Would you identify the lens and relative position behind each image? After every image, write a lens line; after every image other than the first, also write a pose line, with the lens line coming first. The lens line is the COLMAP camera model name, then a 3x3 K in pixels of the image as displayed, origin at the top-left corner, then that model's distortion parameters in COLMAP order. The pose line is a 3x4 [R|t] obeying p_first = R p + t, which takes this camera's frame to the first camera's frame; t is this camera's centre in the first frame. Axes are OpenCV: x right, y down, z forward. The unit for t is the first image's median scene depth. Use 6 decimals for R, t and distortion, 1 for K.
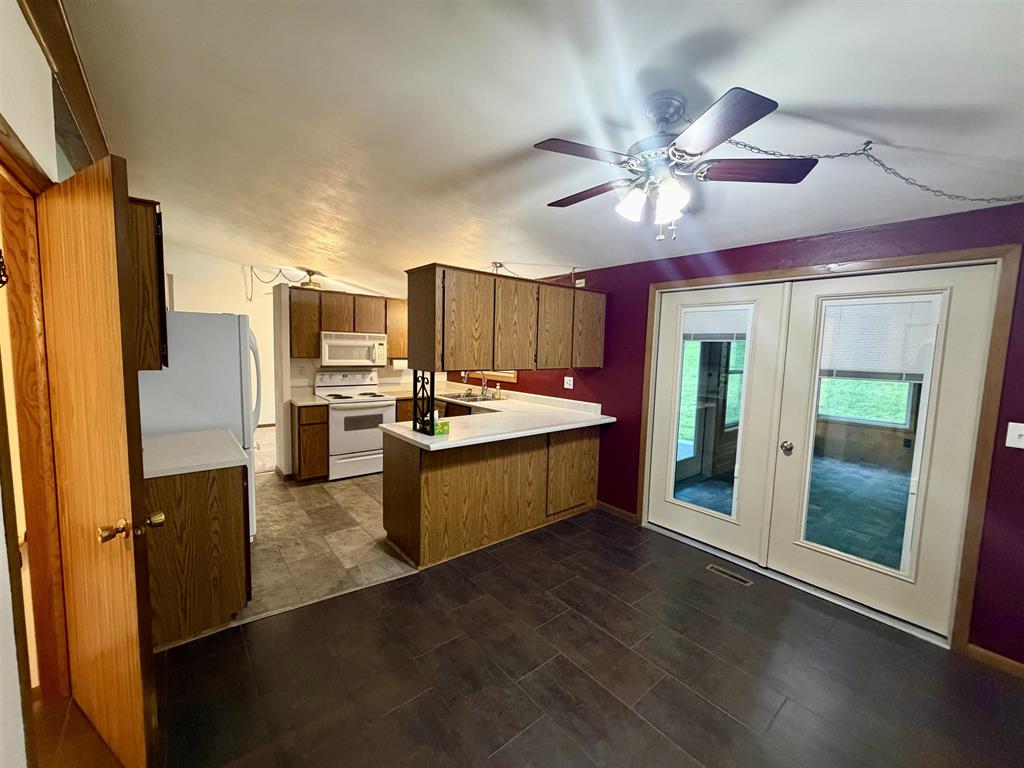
lens RADIAL K [[406.1, 0, 512.0], [0, 406.1, 384.0], [0, 0, 1]] dist [-0.000526, -0.000225]
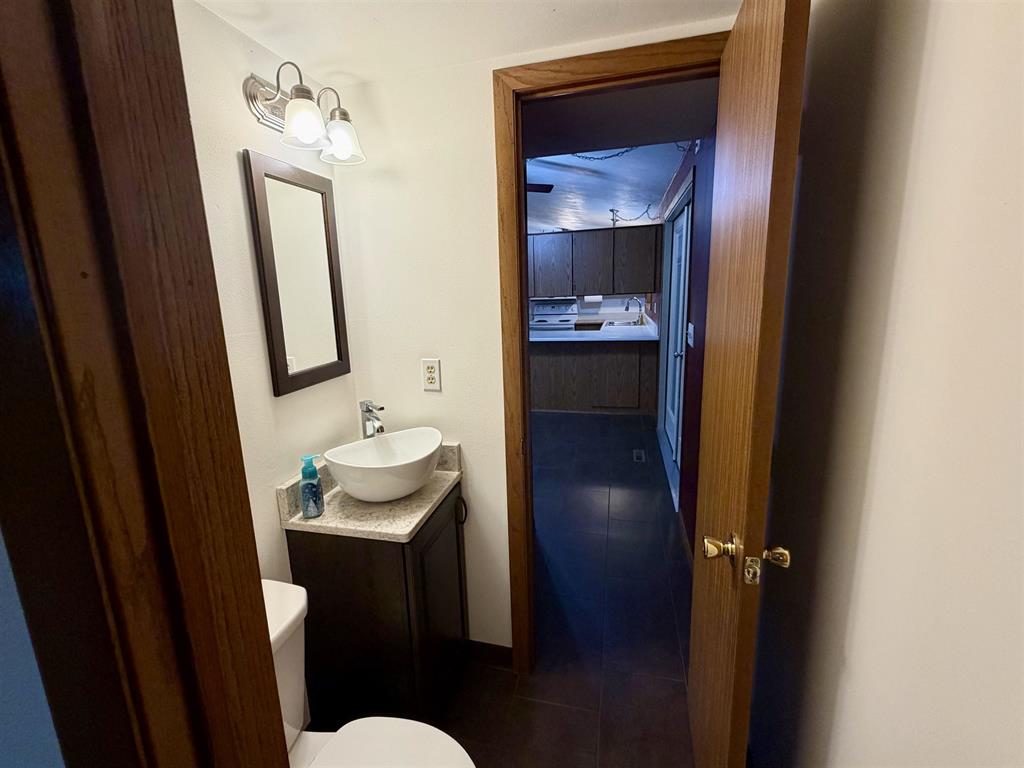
lens RADIAL K [[457.5, 0, 512.0], [0, 457.5, 384.0], [0, 0, 1]] dist [0.000064, -0.000002]
pose [[0.590331, 0.115250, -0.798891, 1.085781], [-0.021706, 0.991663, 0.127020, 0.060923], [0.806870, -0.057643, 0.587911, -0.097520]]
